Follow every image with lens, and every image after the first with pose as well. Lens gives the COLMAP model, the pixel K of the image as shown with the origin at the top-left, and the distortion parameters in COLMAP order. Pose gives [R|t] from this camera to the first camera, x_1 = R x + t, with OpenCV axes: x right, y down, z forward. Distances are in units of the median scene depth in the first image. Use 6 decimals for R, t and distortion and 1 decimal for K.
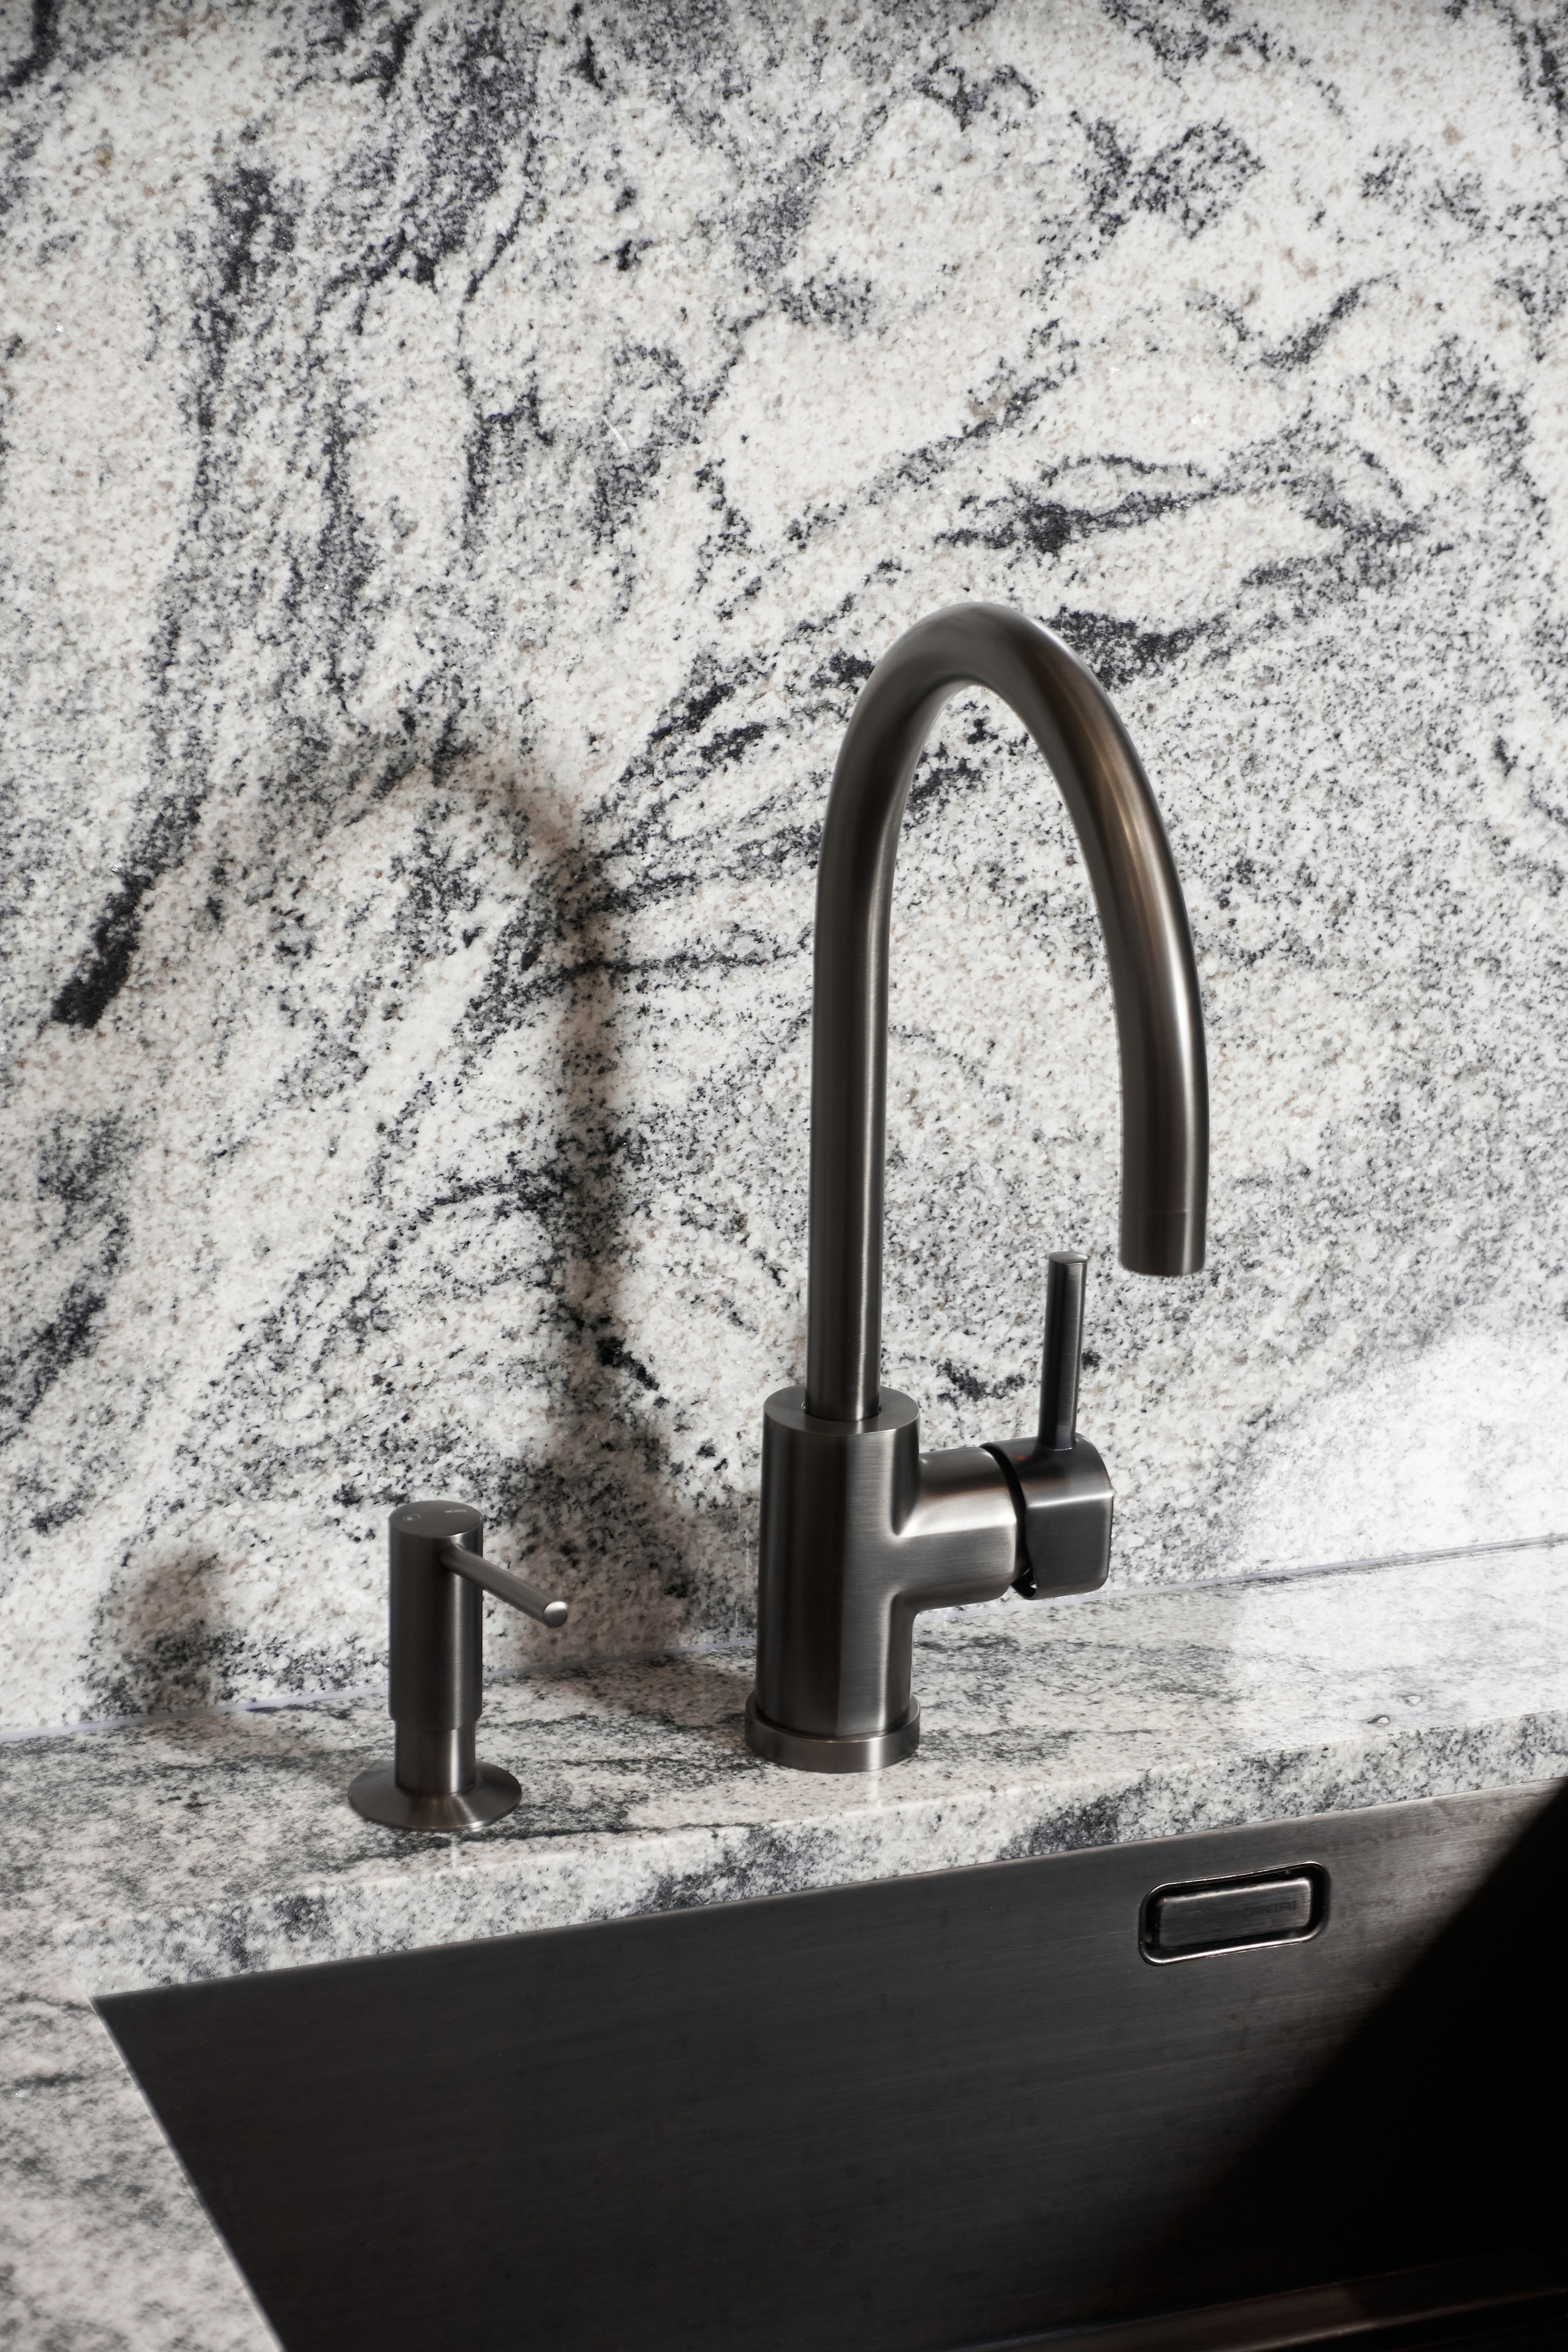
lens RADIAL K [[5068.5, 0, 799.8], [0, 5068.5, 1168.0], [0, 0, 1]] dist [0.013282, 0.000000]
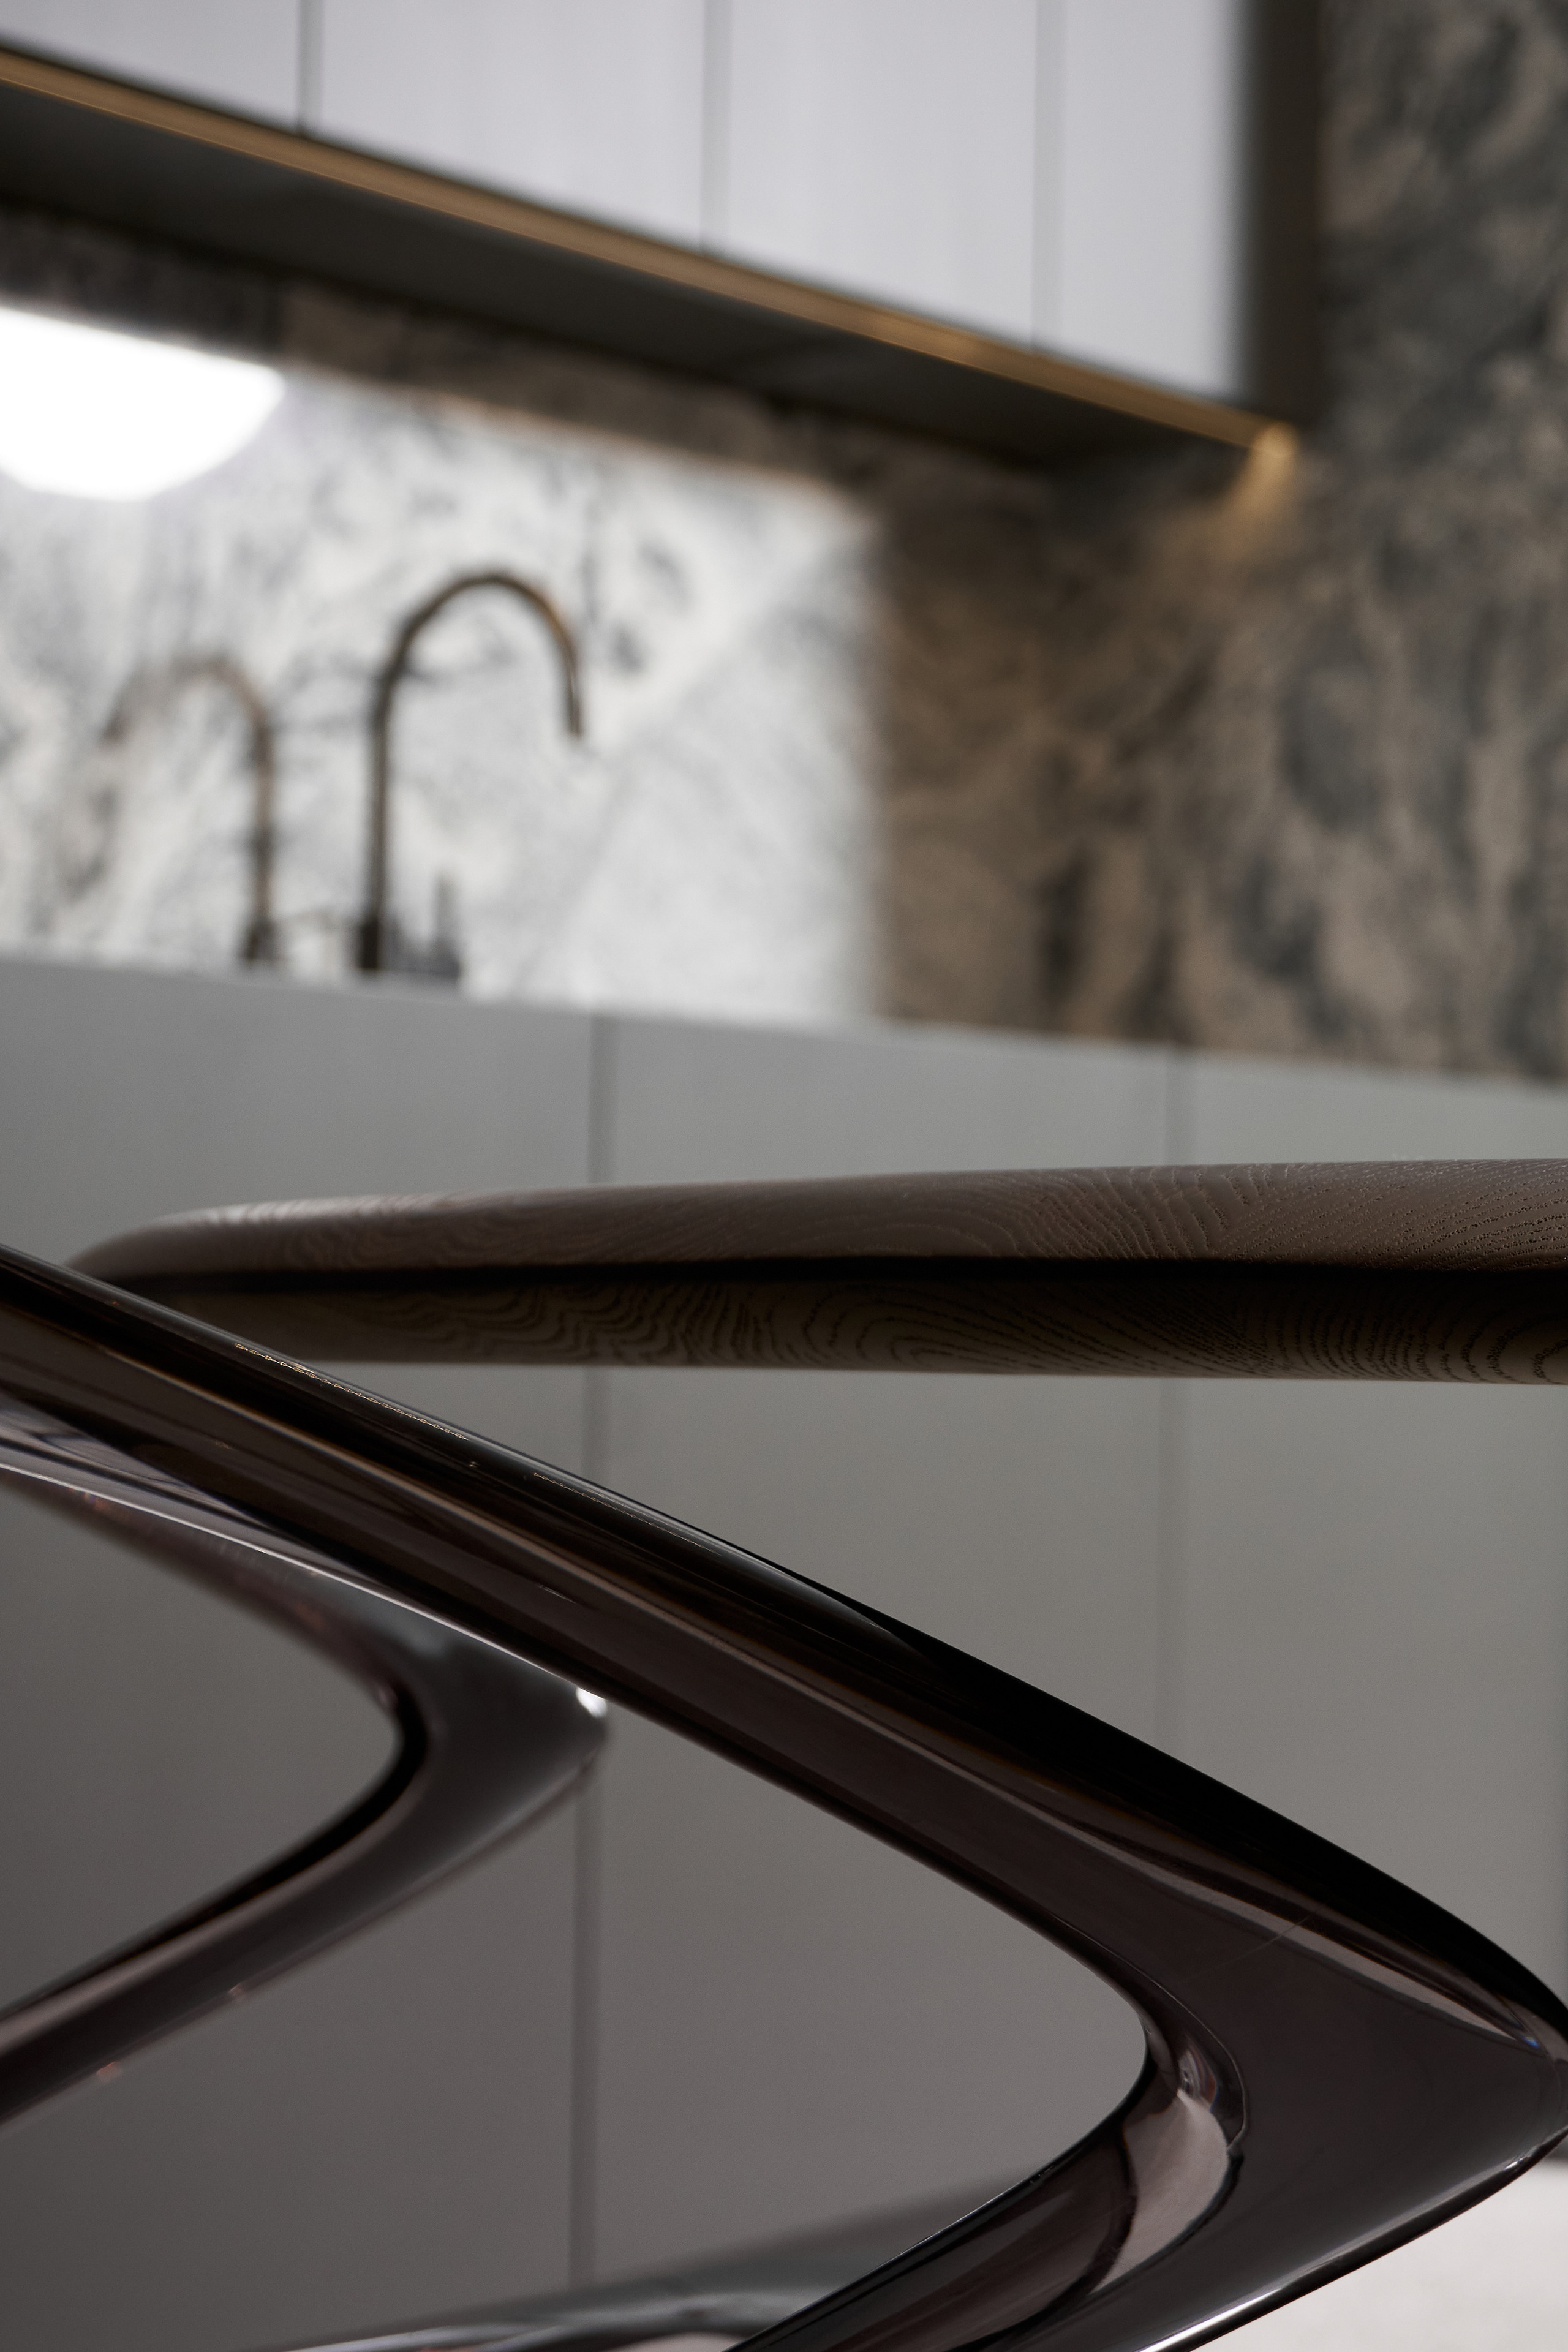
lens RADIAL K [[3983.5, 0, 835.7], [0, 3983.5, 1207.8], [0, 0, 1]] dist [-0.070132, 0.000000]
pose [[0.892464, 0.000274, 0.451119, -0.715403], [0.135308, 0.953796, -0.268264, 0.784228], [-0.430349, 0.300456, 0.851191, -0.823198]]
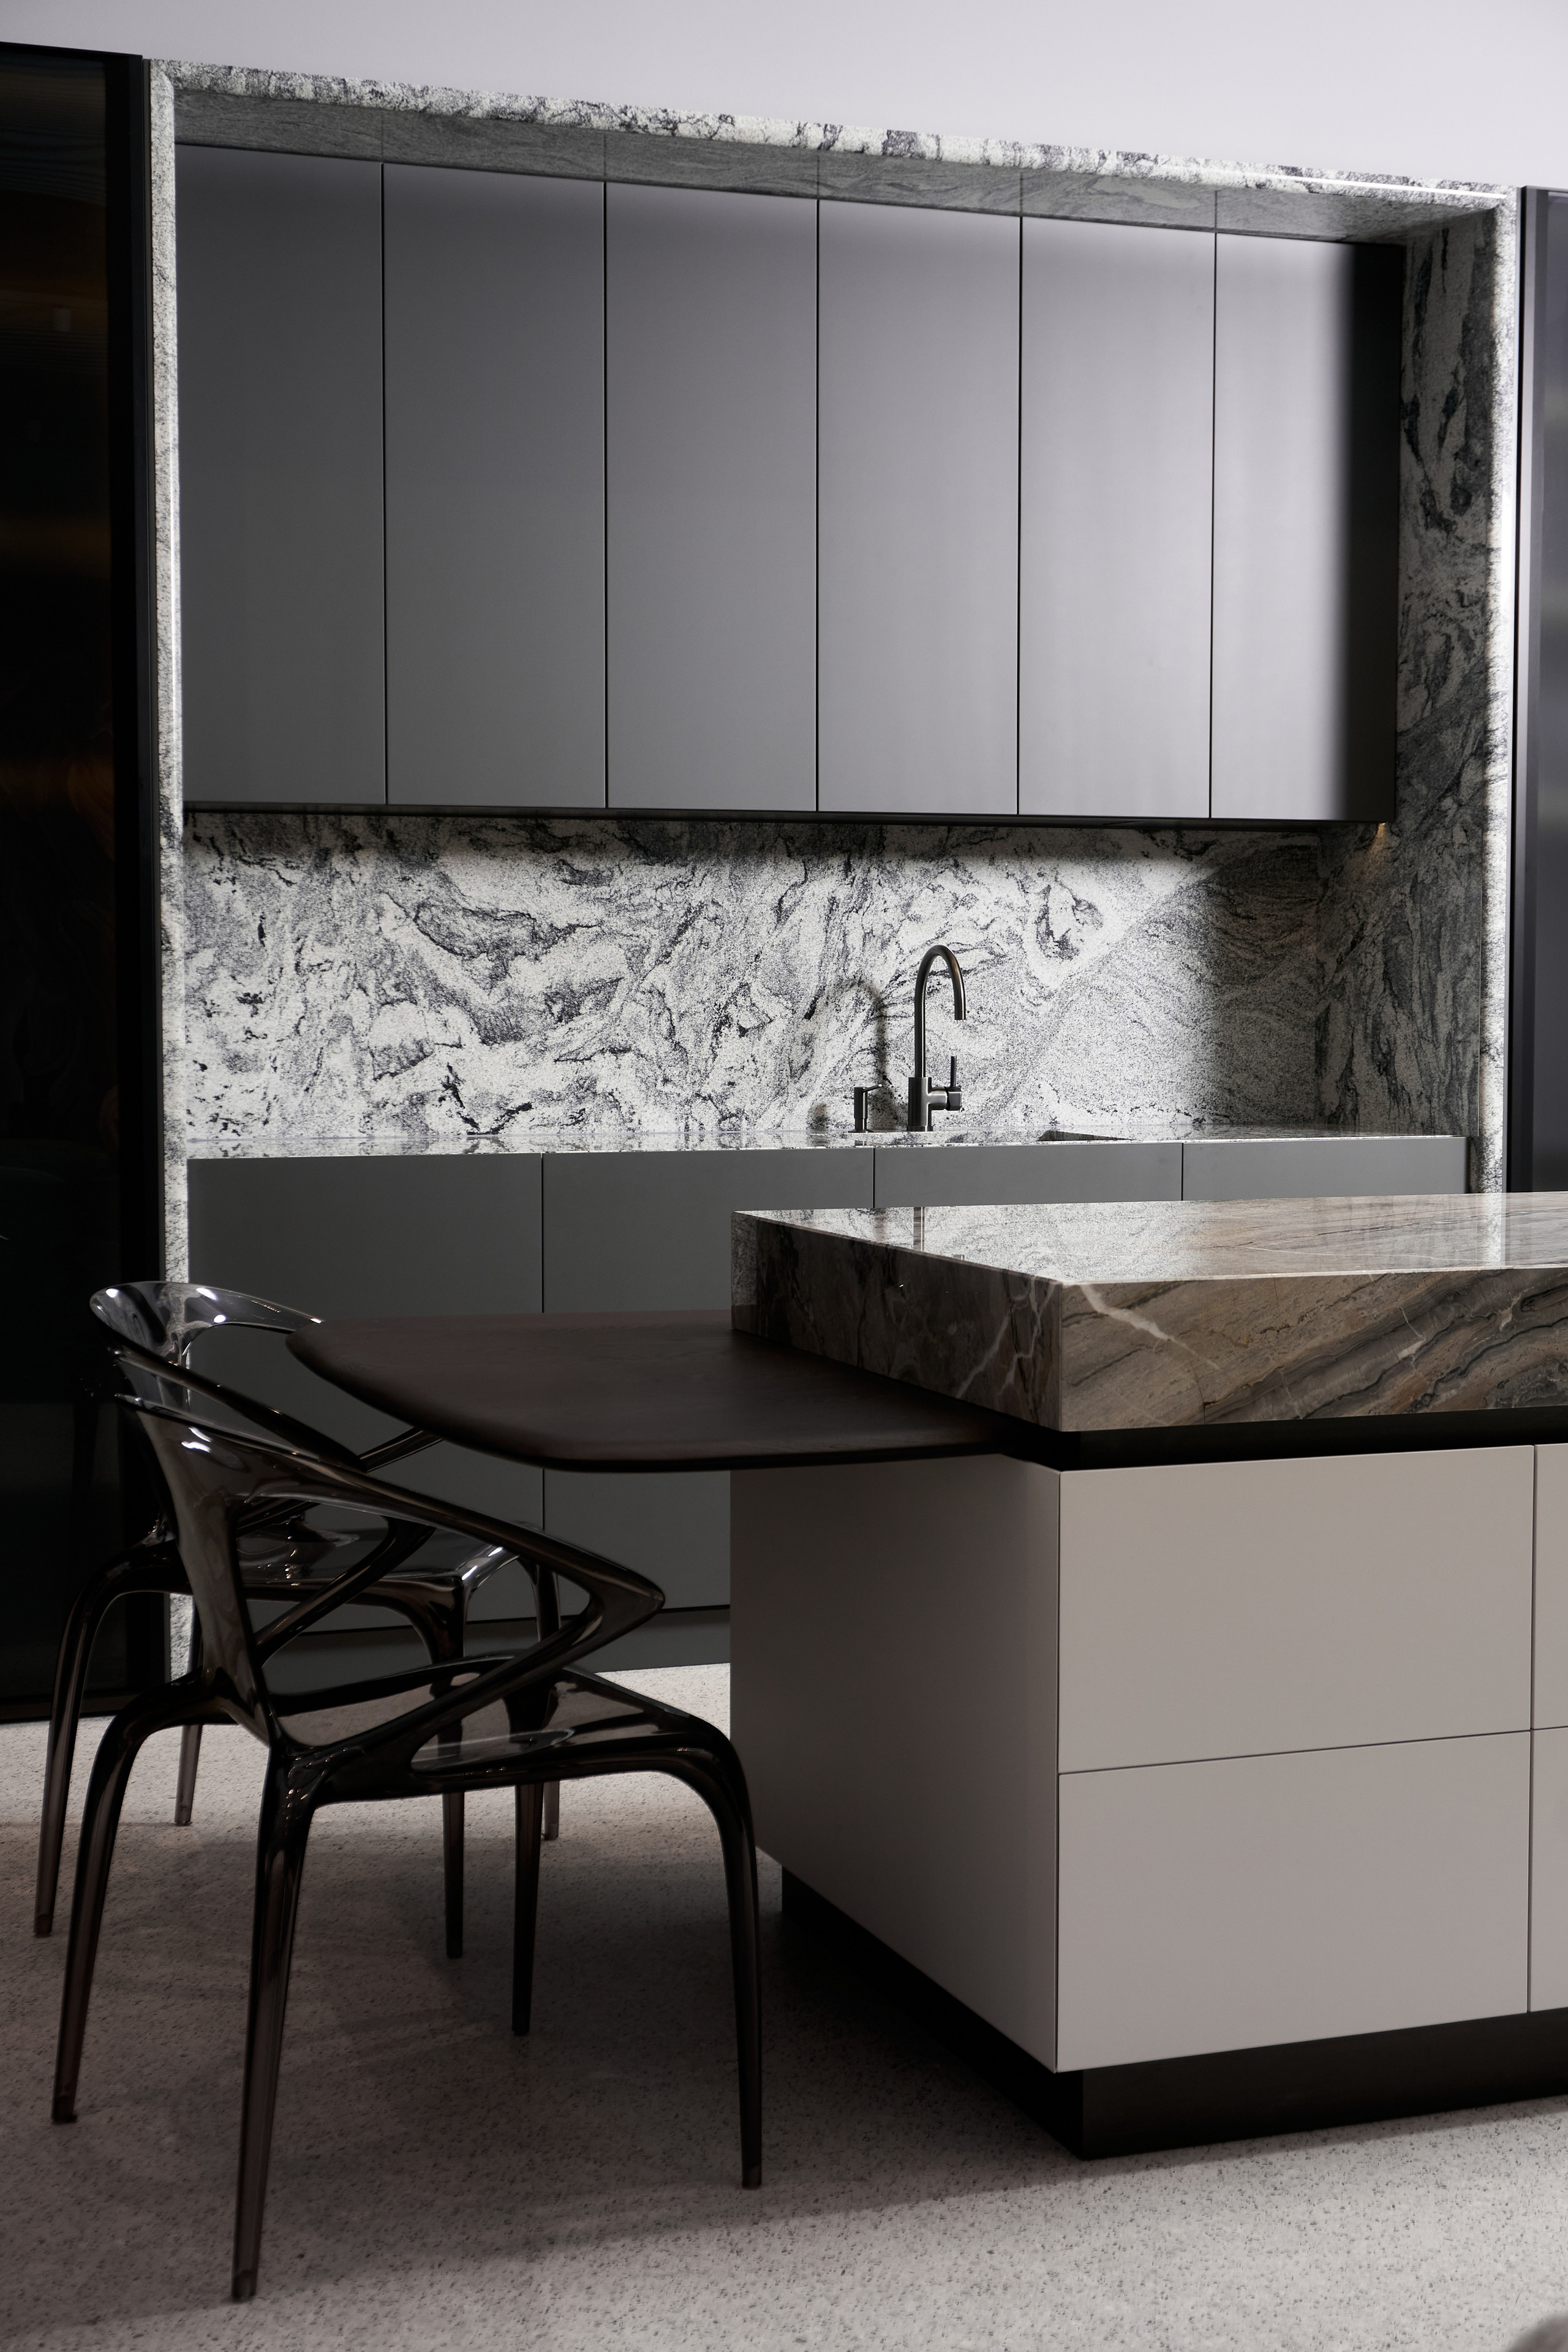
lens RADIAL K [[3245.7, 0, 800.4], [0, 3245.7, 1172.3], [0, 0, 1]] dist [0.013196, 0.000000]
pose [[0.999196, -0.021689, -0.033724, -0.007814], [0.013119, 0.971622, -0.236176, 1.183174], [0.037889, 0.235543, 0.971125, -3.147413]]
